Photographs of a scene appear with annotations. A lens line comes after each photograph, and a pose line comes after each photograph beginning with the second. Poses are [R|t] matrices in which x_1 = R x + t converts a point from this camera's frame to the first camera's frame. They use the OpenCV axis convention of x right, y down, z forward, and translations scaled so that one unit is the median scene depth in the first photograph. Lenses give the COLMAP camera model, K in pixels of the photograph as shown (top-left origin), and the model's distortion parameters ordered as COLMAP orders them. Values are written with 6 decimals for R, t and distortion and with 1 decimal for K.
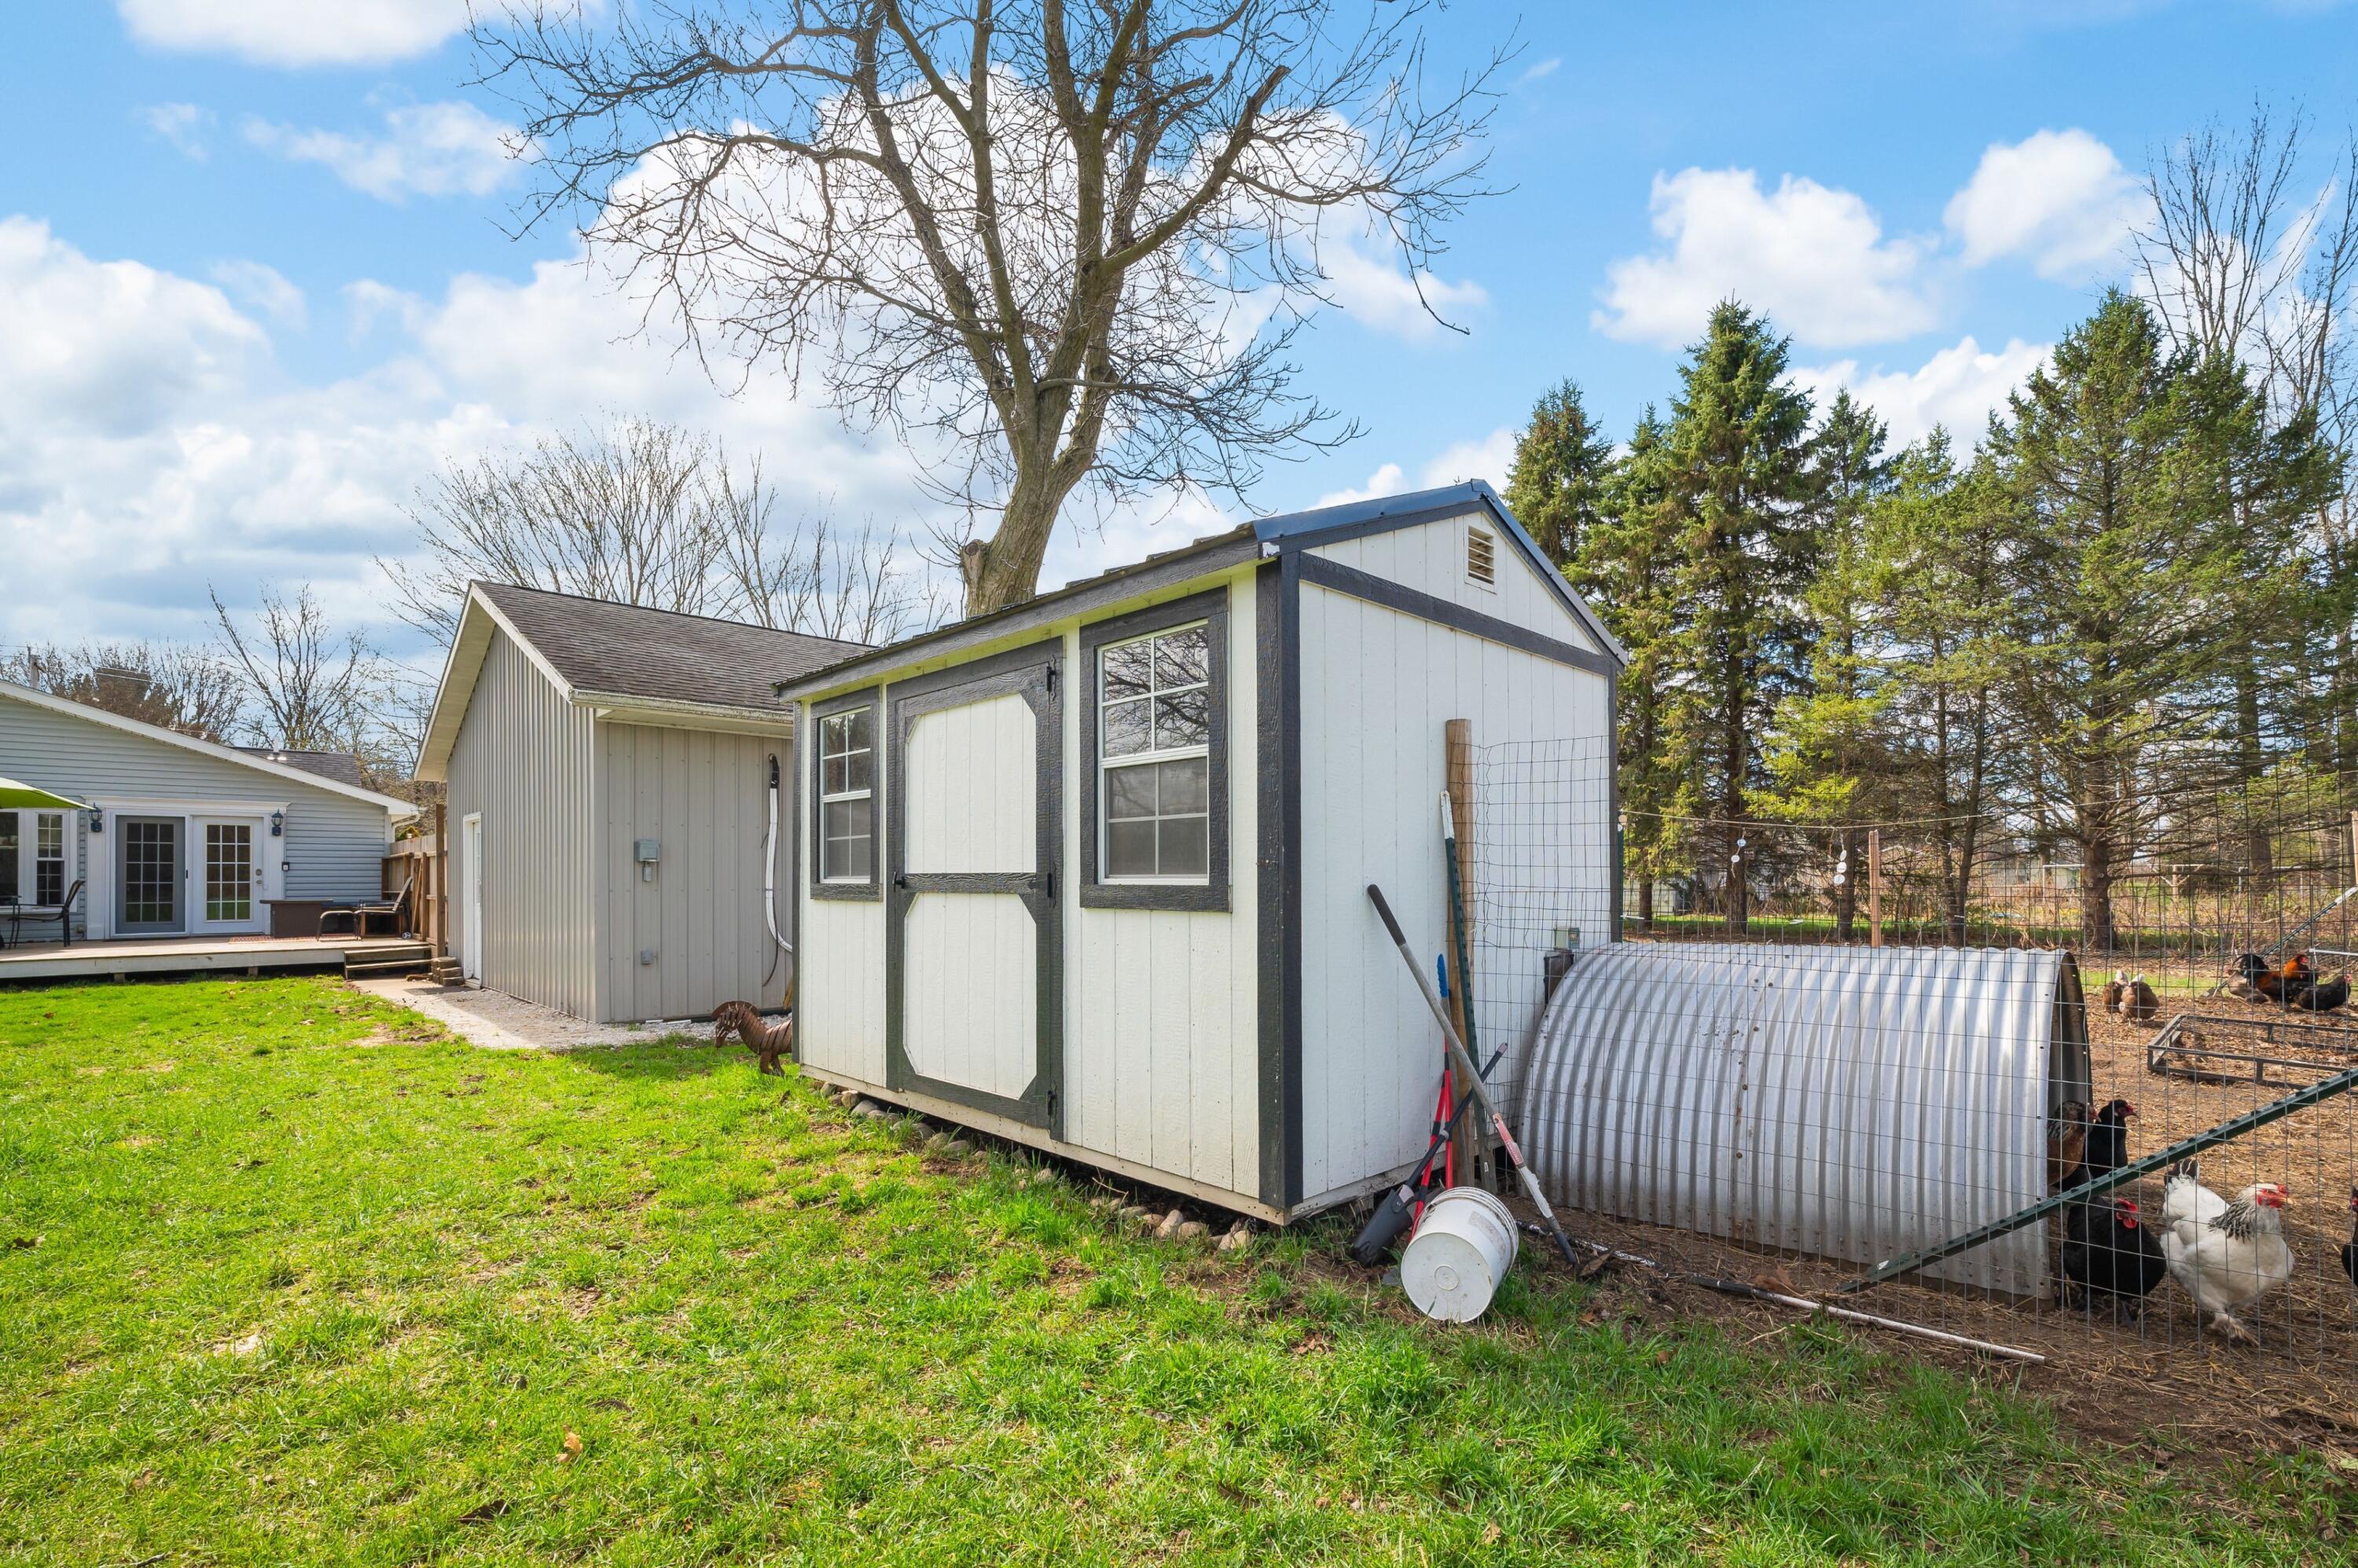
lens RADIAL K [[1012.5, 0, 1264.6], [0, 1012.5, 876.5], [0, 0, 1]] dist [0.002415, -0.000498]
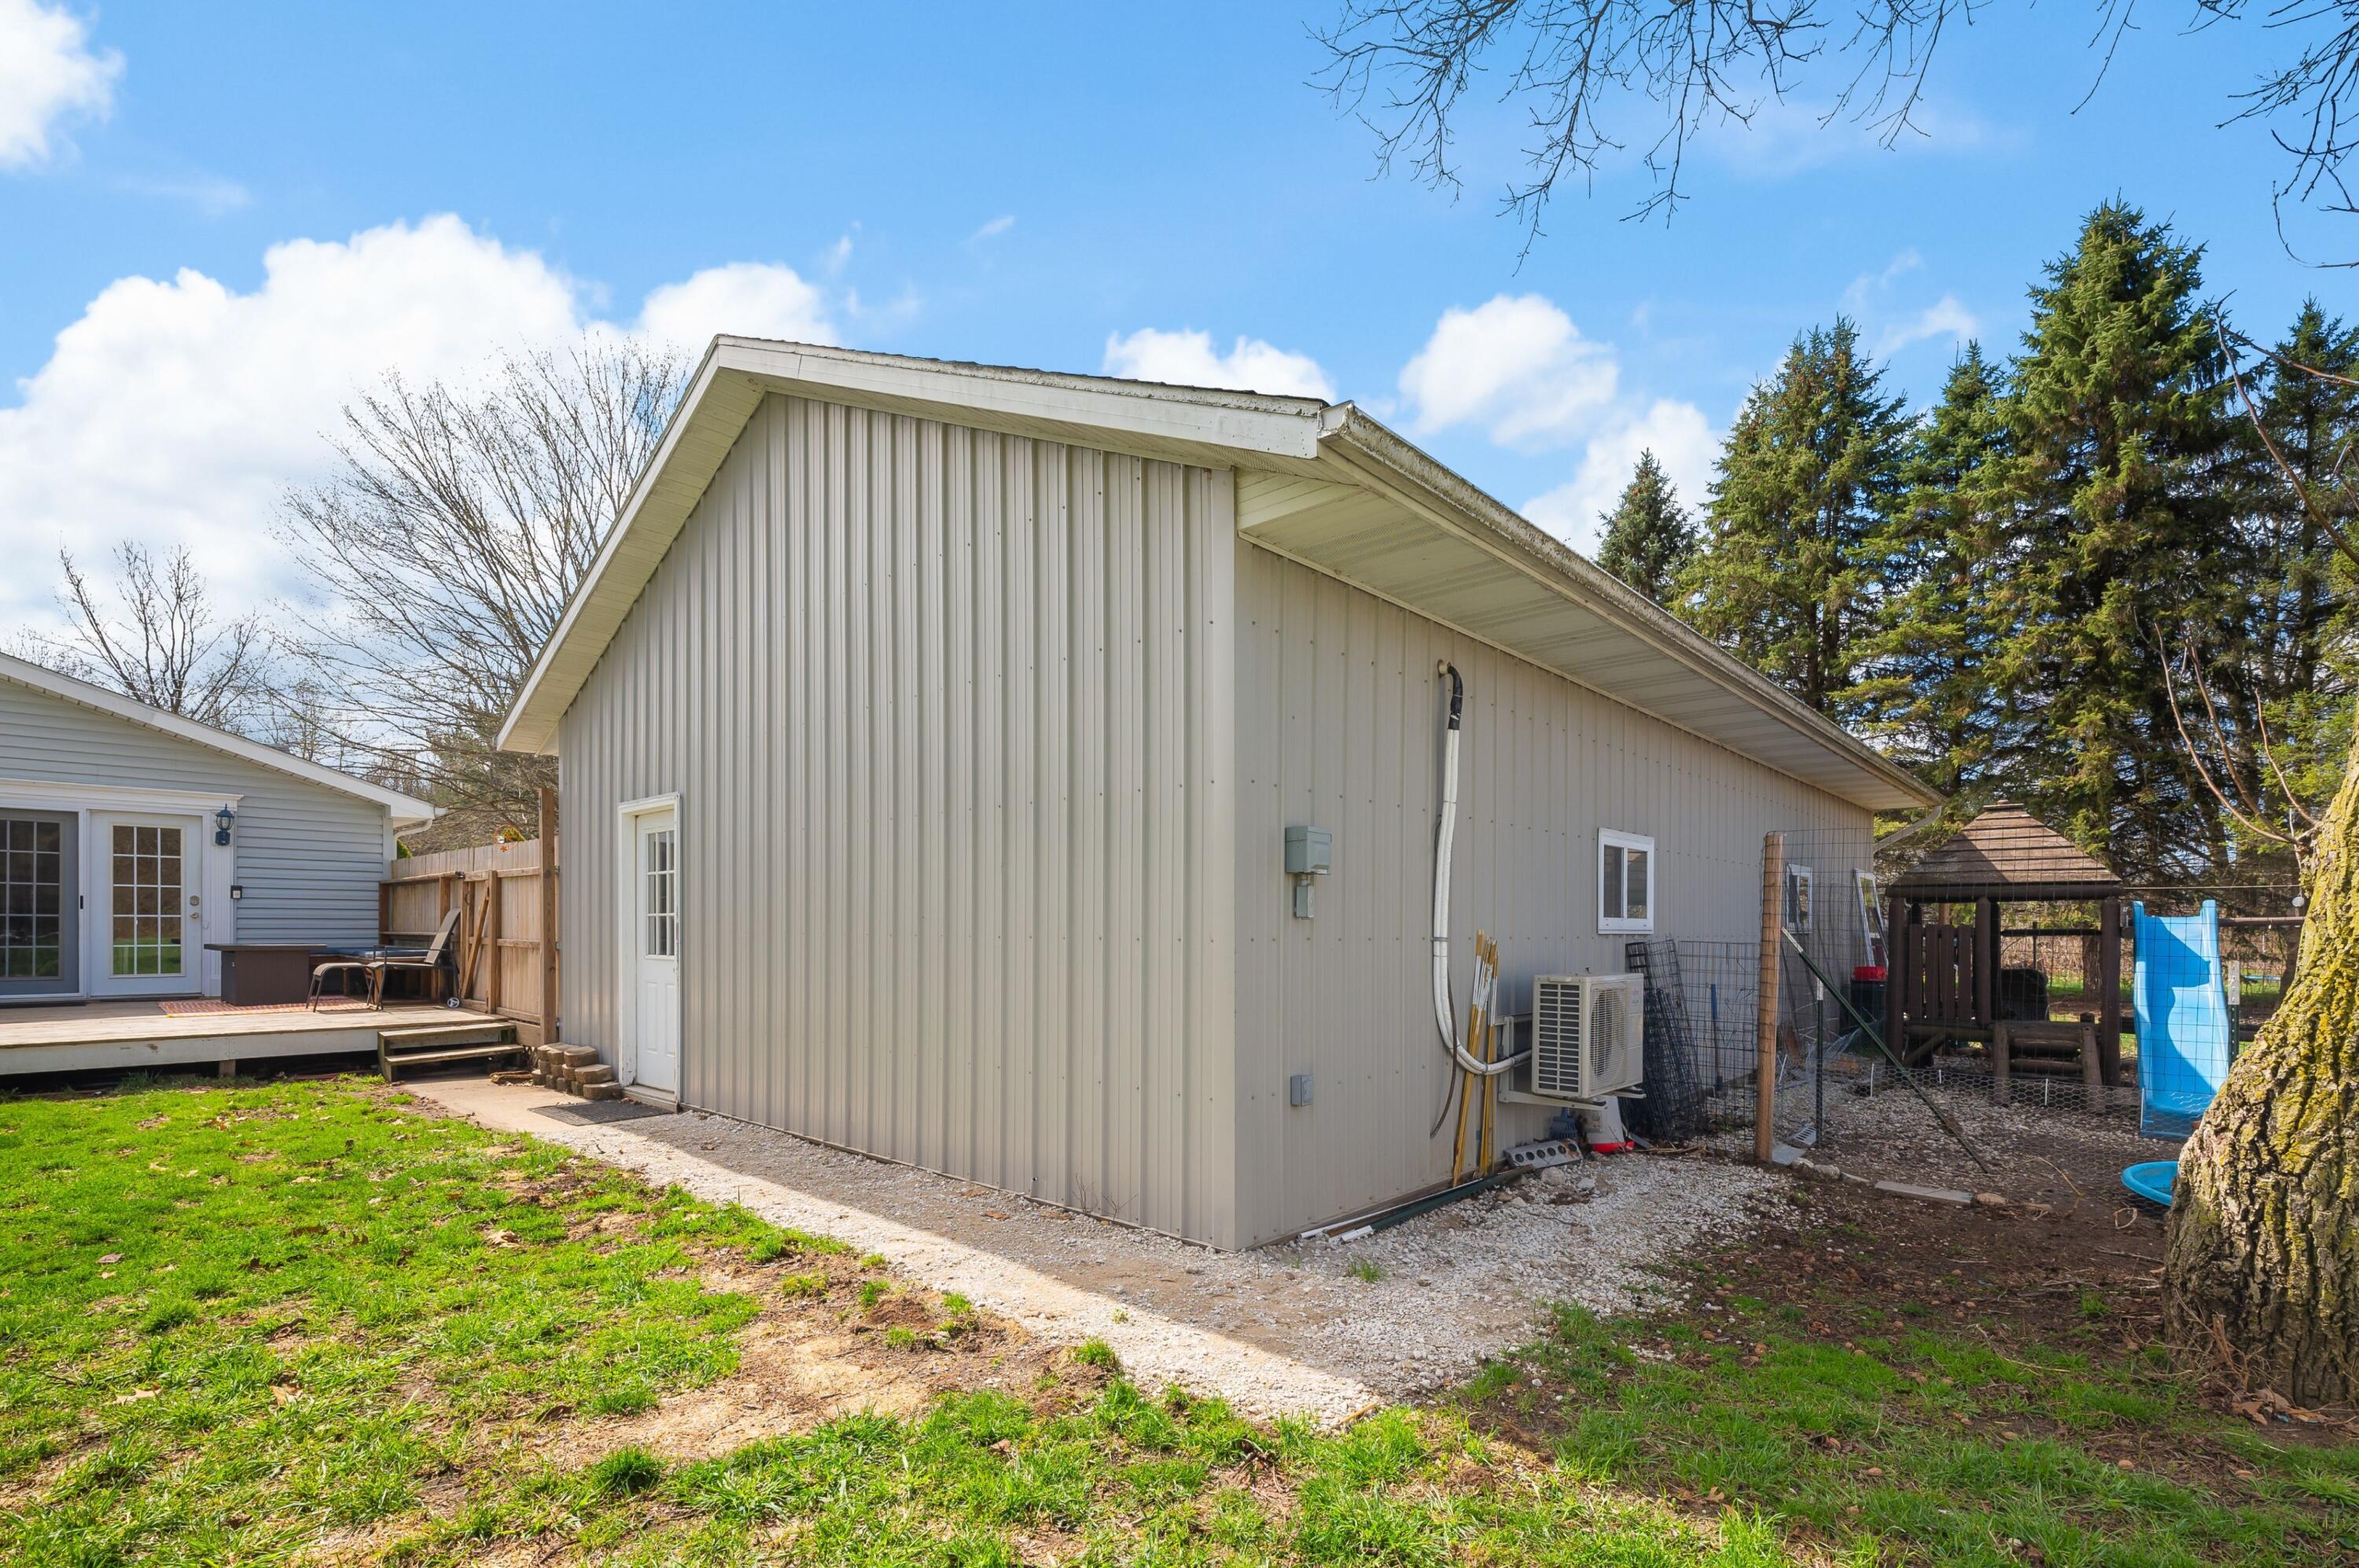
lens RADIAL K [[1025.7, 0, 1208.2], [0, 1025.7, 942.5], [0, 0, 1]] dist [0.000195, 0.000103]
pose [[0.998745, 0.010857, 0.048899, -0.387031], [-0.011519, 0.999846, 0.013277, 0.006326], [-0.048747, -0.013824, 0.998715, 0.321985]]
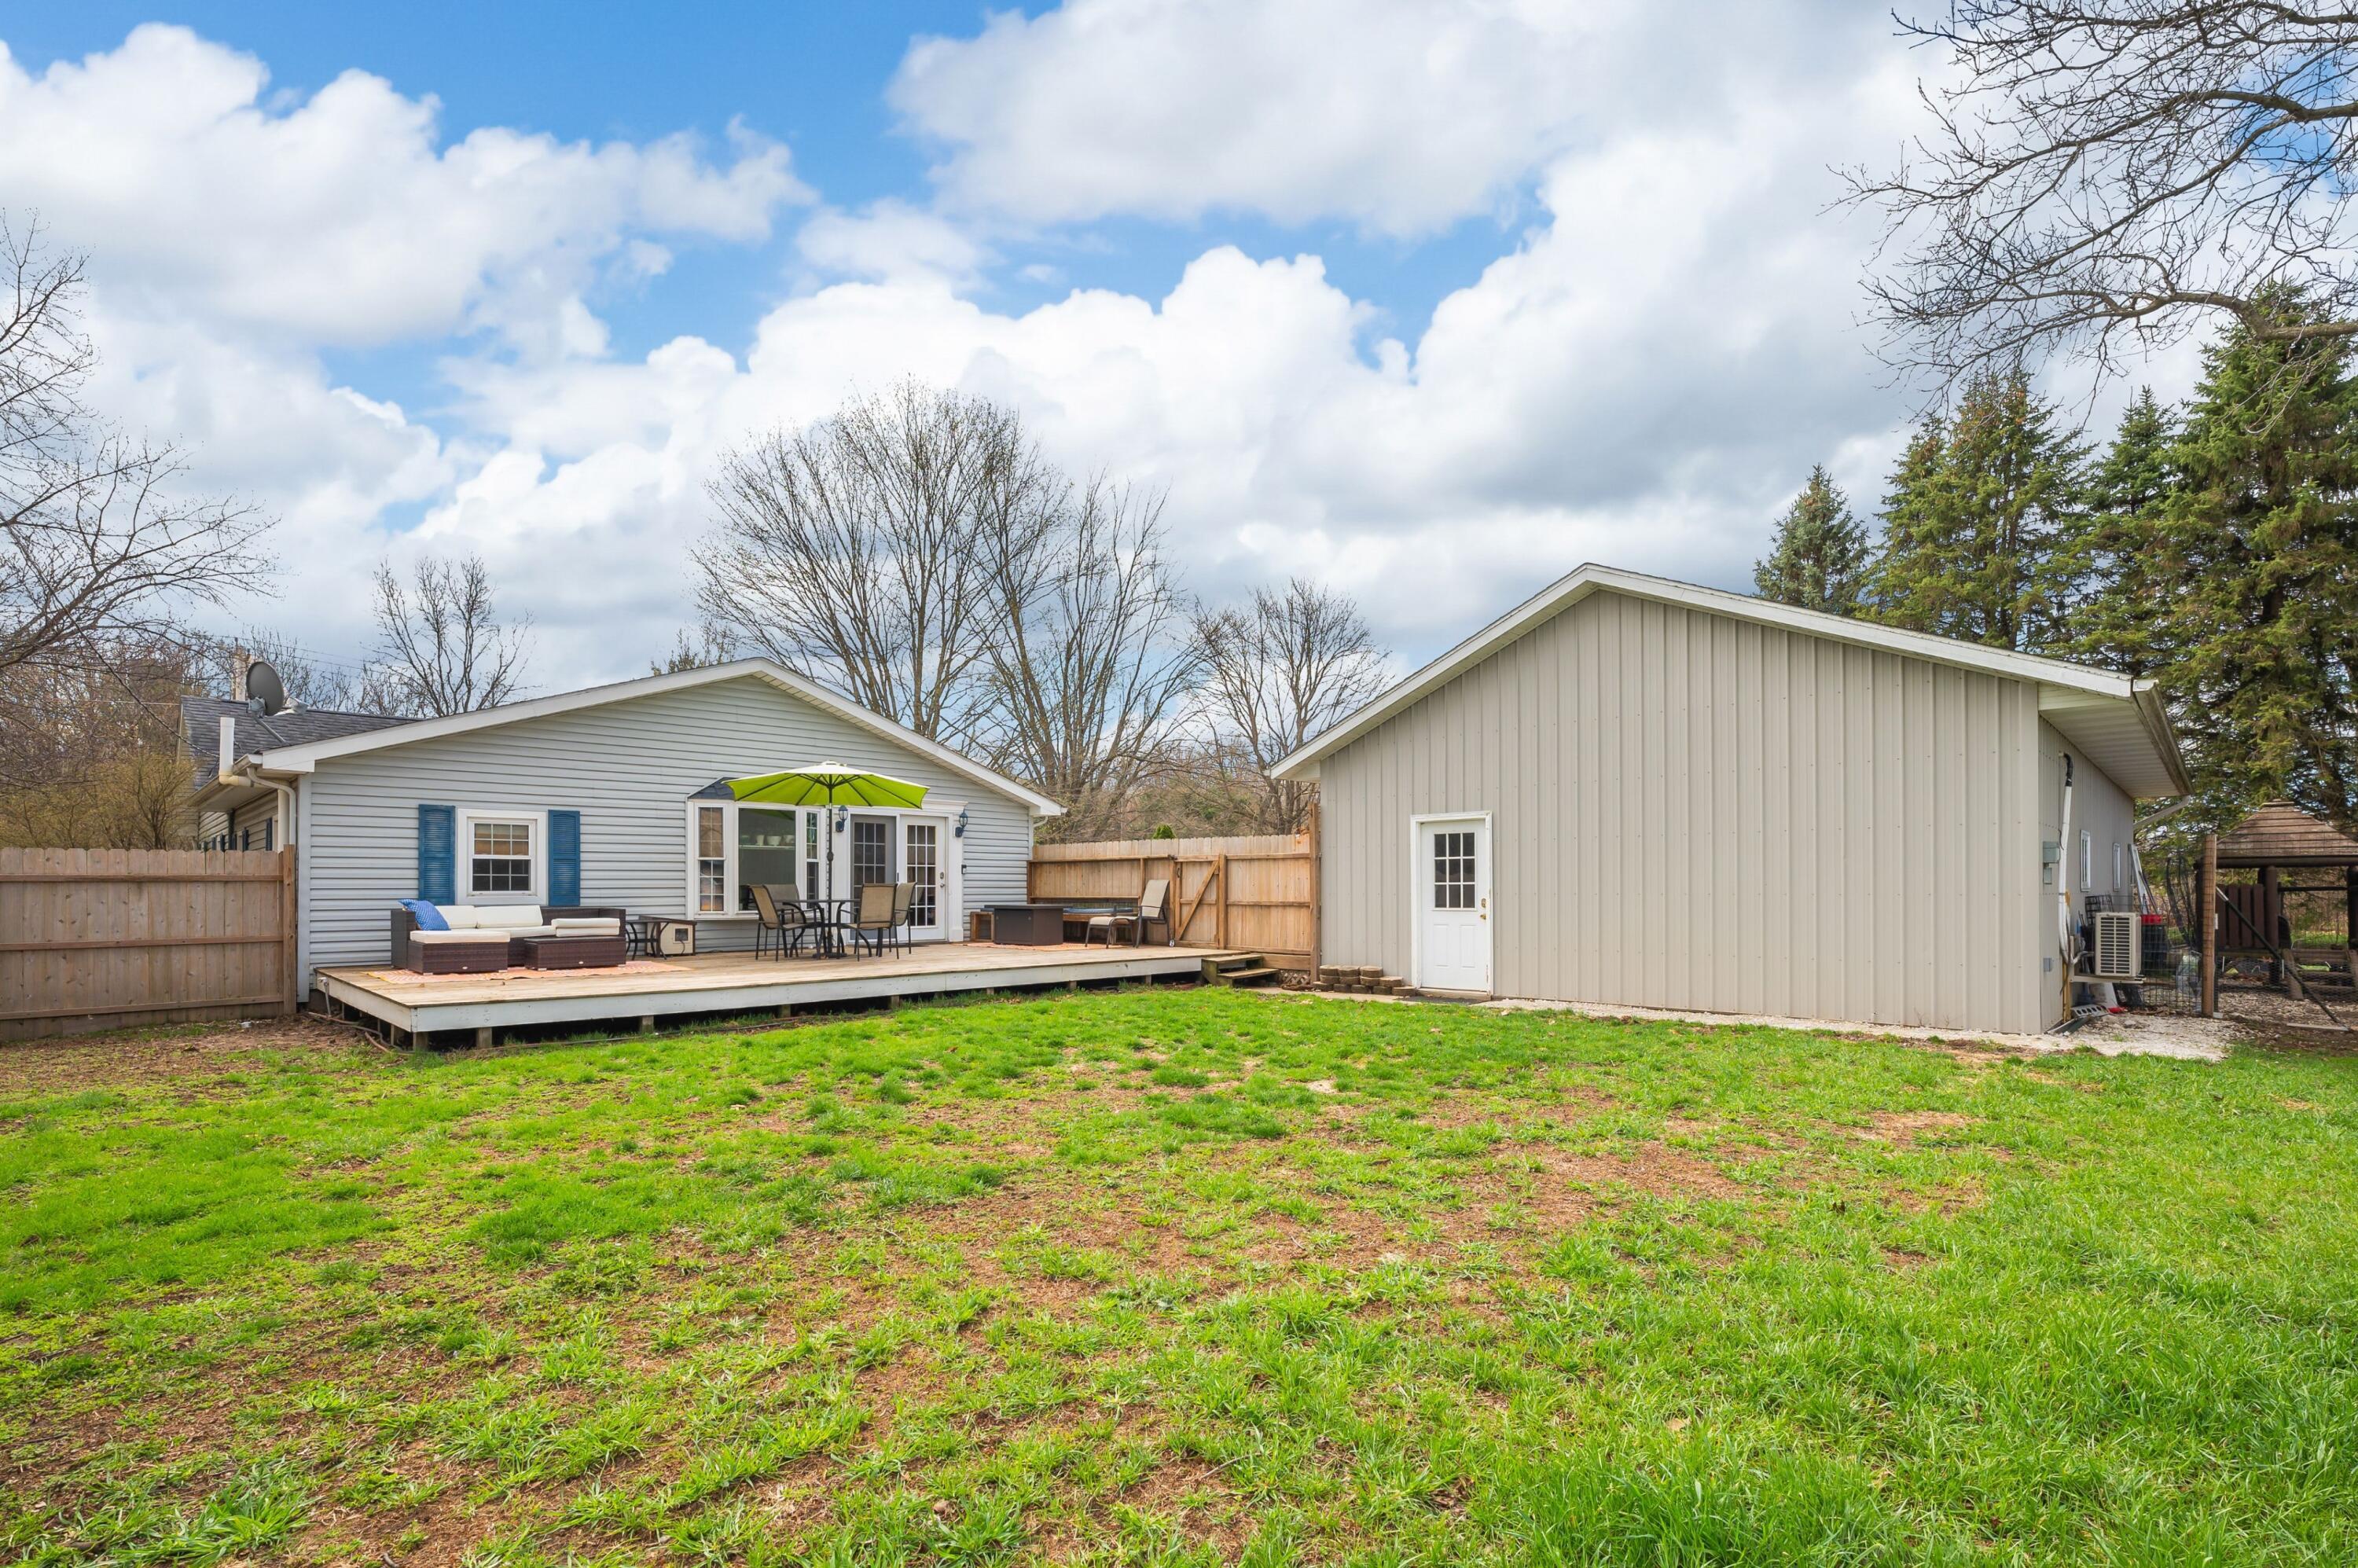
lens RADIAL K [[1070.4, 0, 1136.9], [0, 1070.4, 898.9], [0, 0, 1]] dist [0.001264, 0.000532]
pose [[0.999984, 0.005215, 0.002399, -0.837036], [-0.005232, 0.999960, 0.007207, 0.009926], [-0.002361, -0.007220, 0.999971, 0.005903]]
